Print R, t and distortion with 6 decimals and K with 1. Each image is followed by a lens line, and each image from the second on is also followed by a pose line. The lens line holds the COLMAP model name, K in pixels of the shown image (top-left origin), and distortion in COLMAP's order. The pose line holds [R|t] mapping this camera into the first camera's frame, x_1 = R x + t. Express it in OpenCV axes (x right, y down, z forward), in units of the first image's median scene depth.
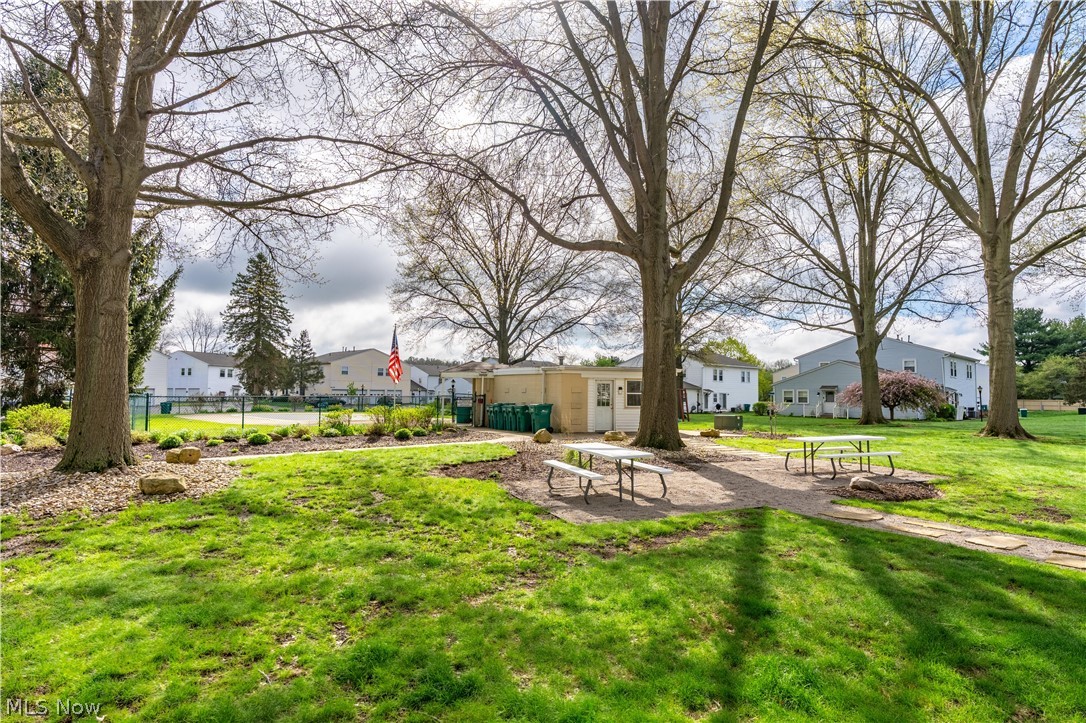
lens RADIAL K [[583.8, 0, 542.9], [0, 583.8, 362.4], [0, 0, 1]] dist [0.000892, 0.000277]
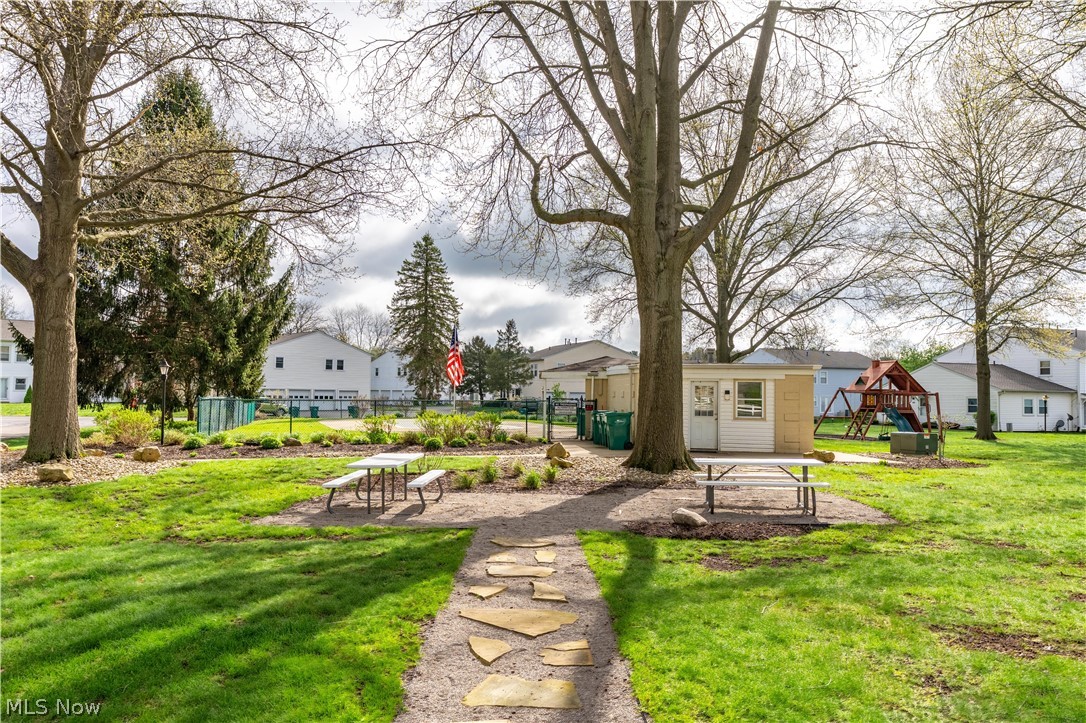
lens RADIAL K [[808.8, 0, 543.1], [0, 808.8, 360.6], [0, 0, 1]] dist [0.014155, -0.000499]
pose [[0.900805, -0.014694, -0.433975, 0.196886], [0.018064, 0.999830, 0.003642, -0.001866], [0.433847, -0.011120, 0.900918, -0.011172]]
